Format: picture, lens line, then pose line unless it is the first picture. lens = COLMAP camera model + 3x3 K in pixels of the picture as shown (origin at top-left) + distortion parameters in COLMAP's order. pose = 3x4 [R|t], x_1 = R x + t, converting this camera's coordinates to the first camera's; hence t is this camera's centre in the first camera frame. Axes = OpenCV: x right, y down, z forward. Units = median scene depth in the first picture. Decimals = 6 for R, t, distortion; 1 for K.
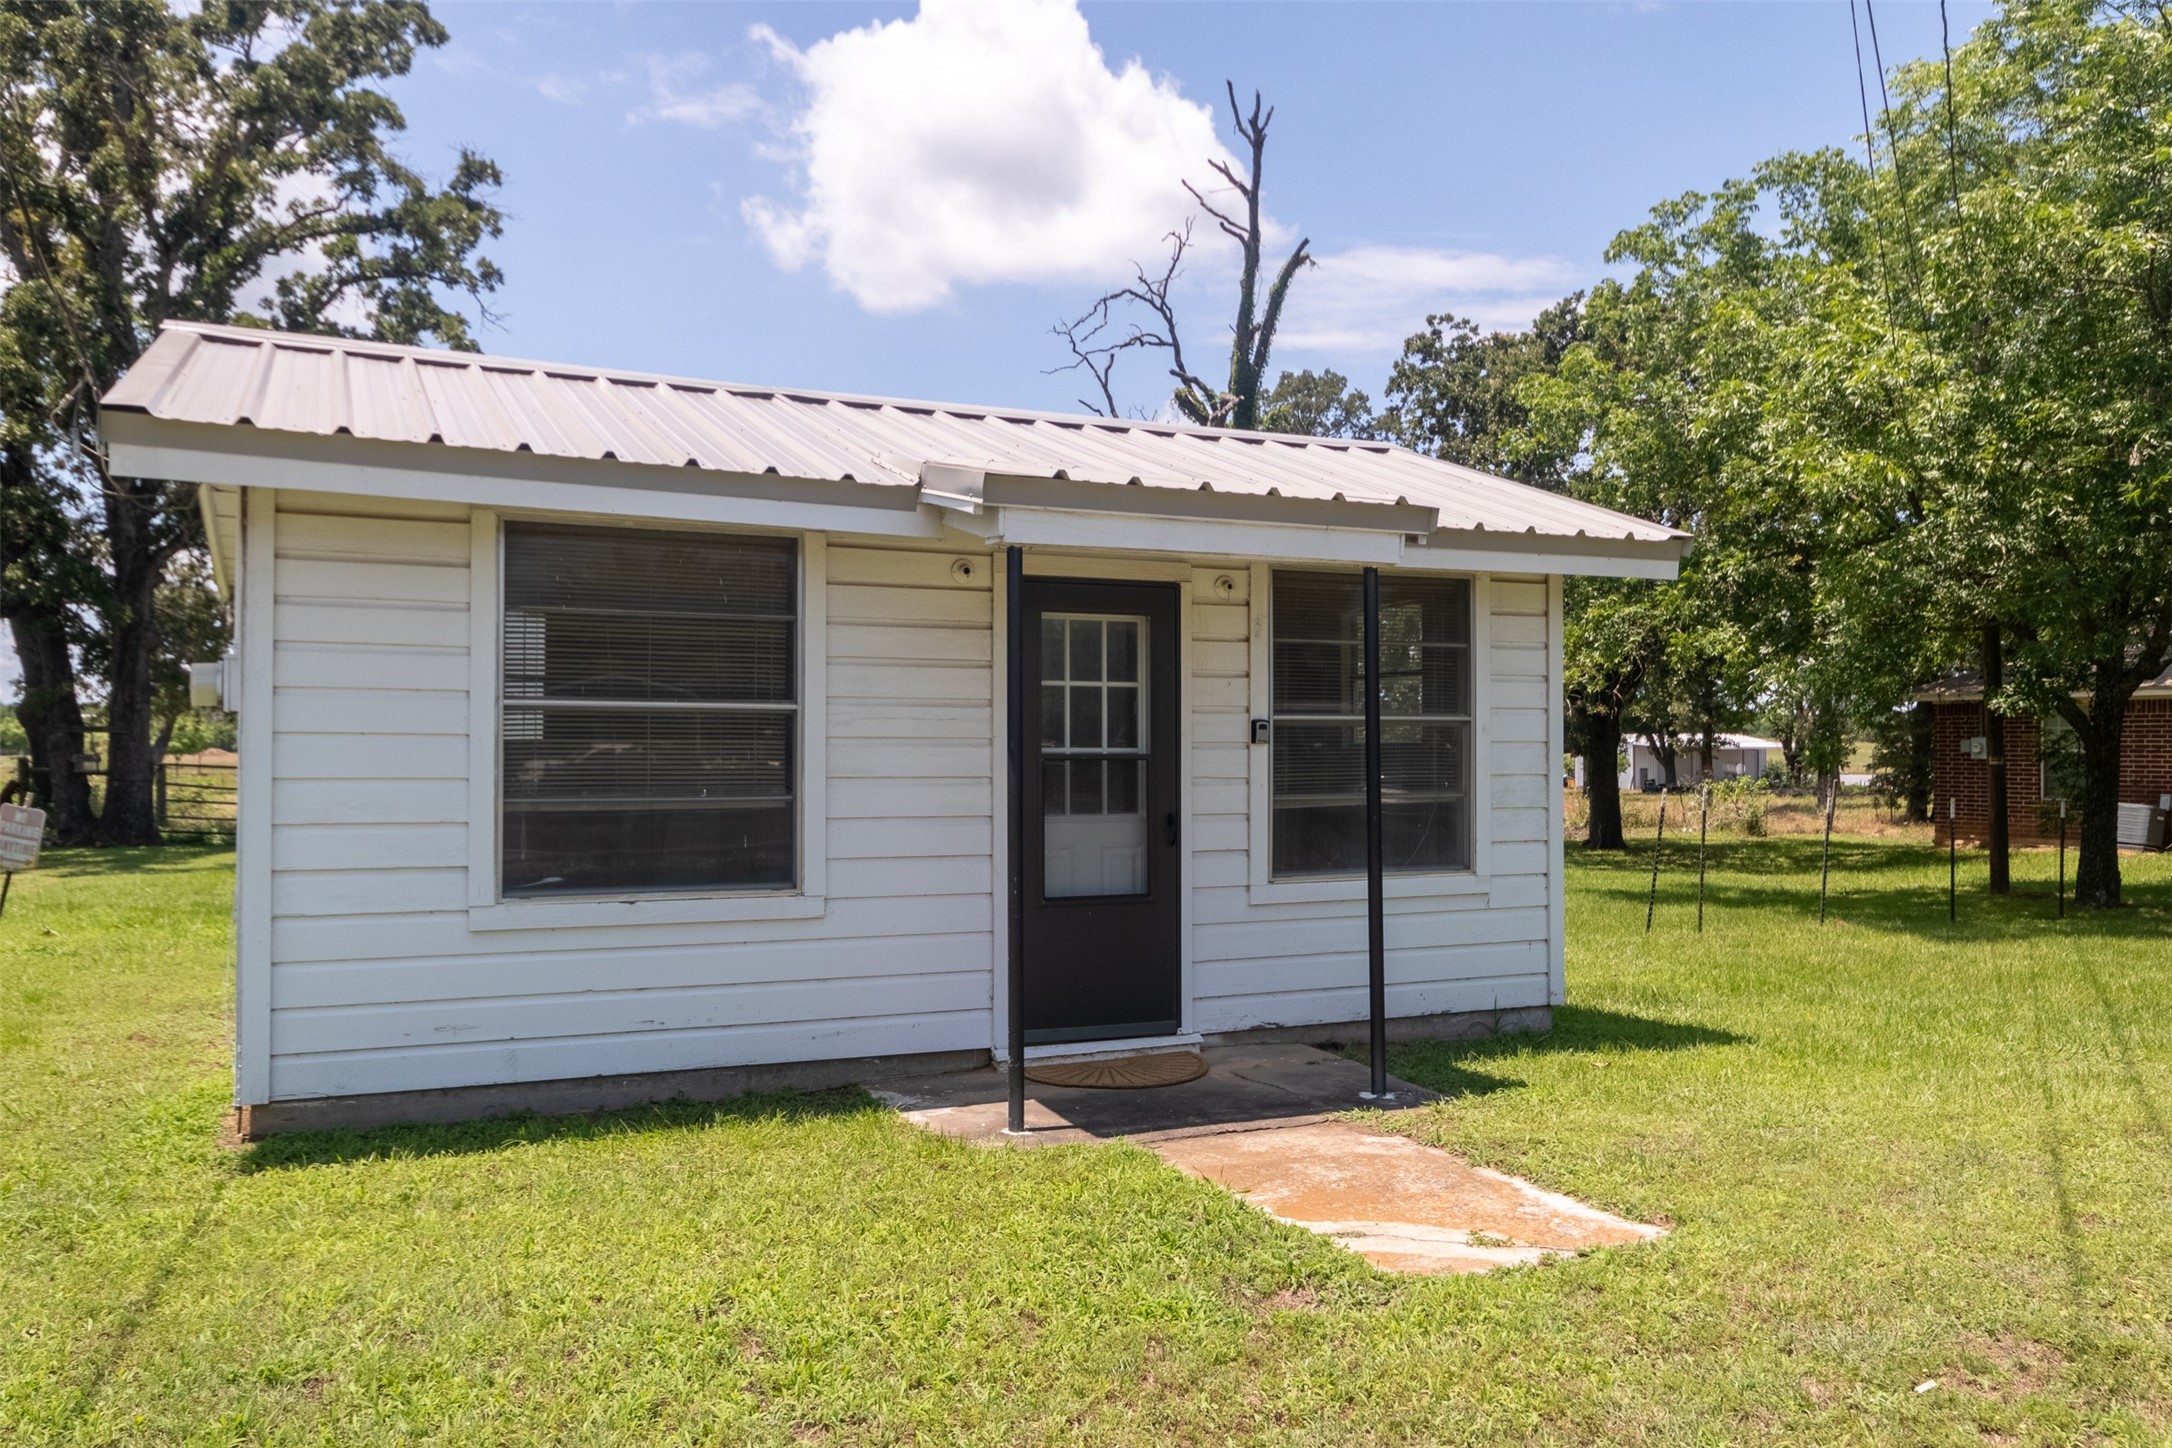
lens RADIAL K [[1604.7, 0, 1086.0], [0, 1604.7, 724.0], [0, 0, 1]] dist [-0.000665, 0.001762]
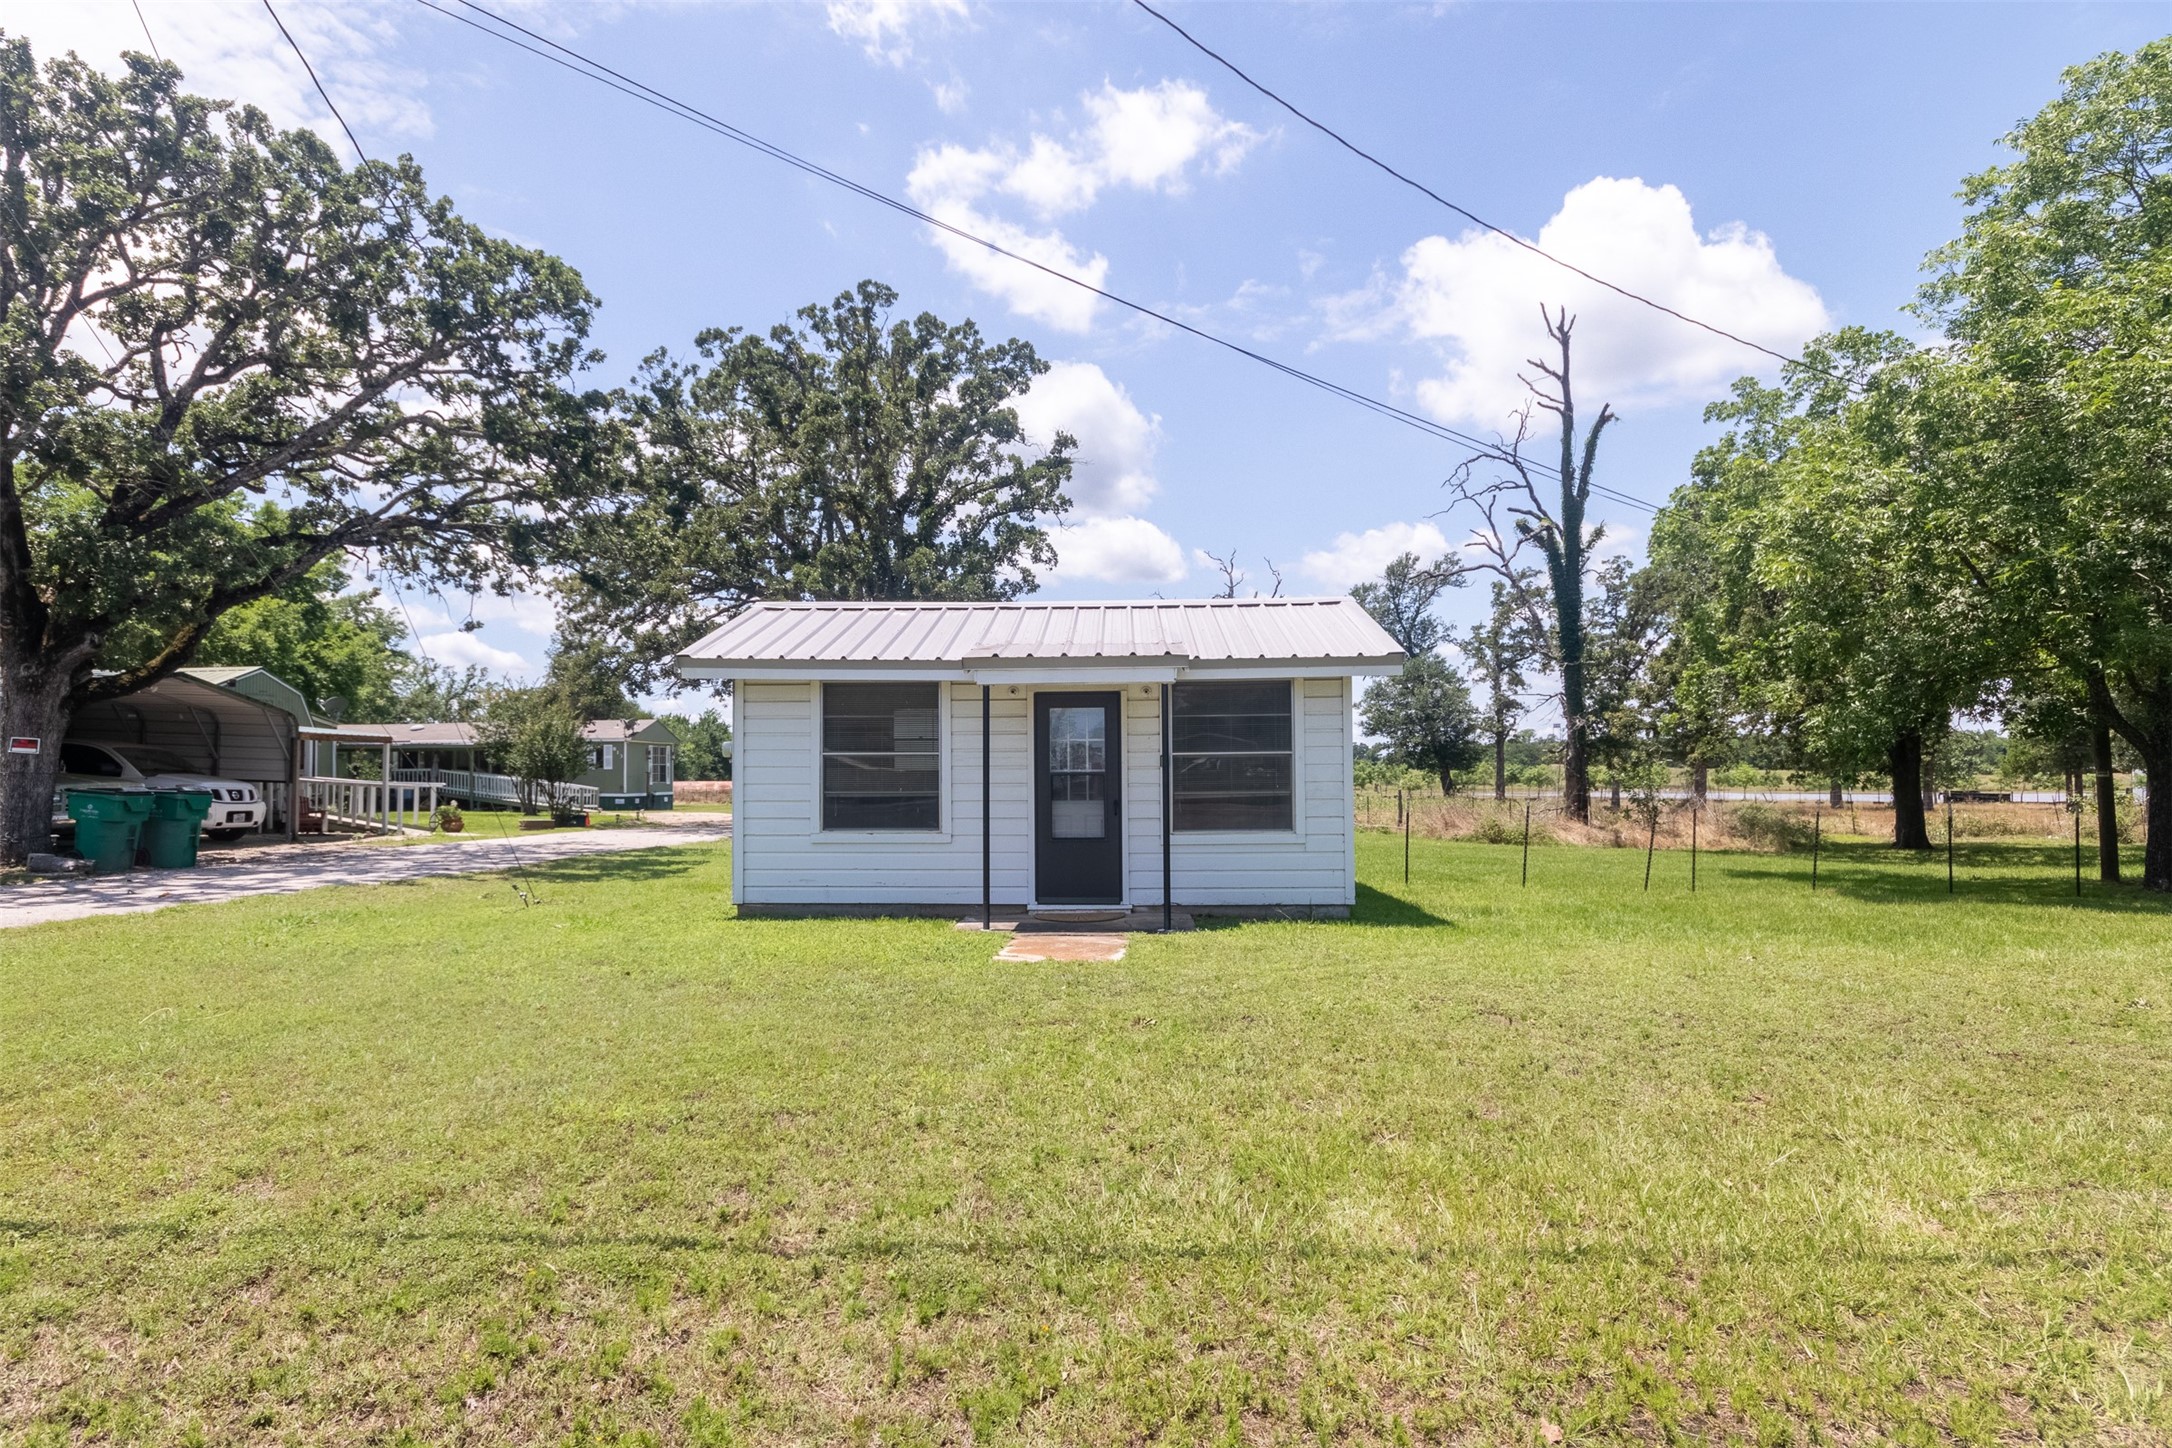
lens RADIAL K [[1208.1, 0, 1086.0], [0, 1208.1, 724.0], [0, 0, 1]] dist [-0.000426, -0.000068]
pose [[0.887782, -0.026447, -0.459504, 0.721748], [0.012402, 0.999360, -0.033558, 0.007193], [0.460098, 0.024093, 0.887541, -0.419412]]
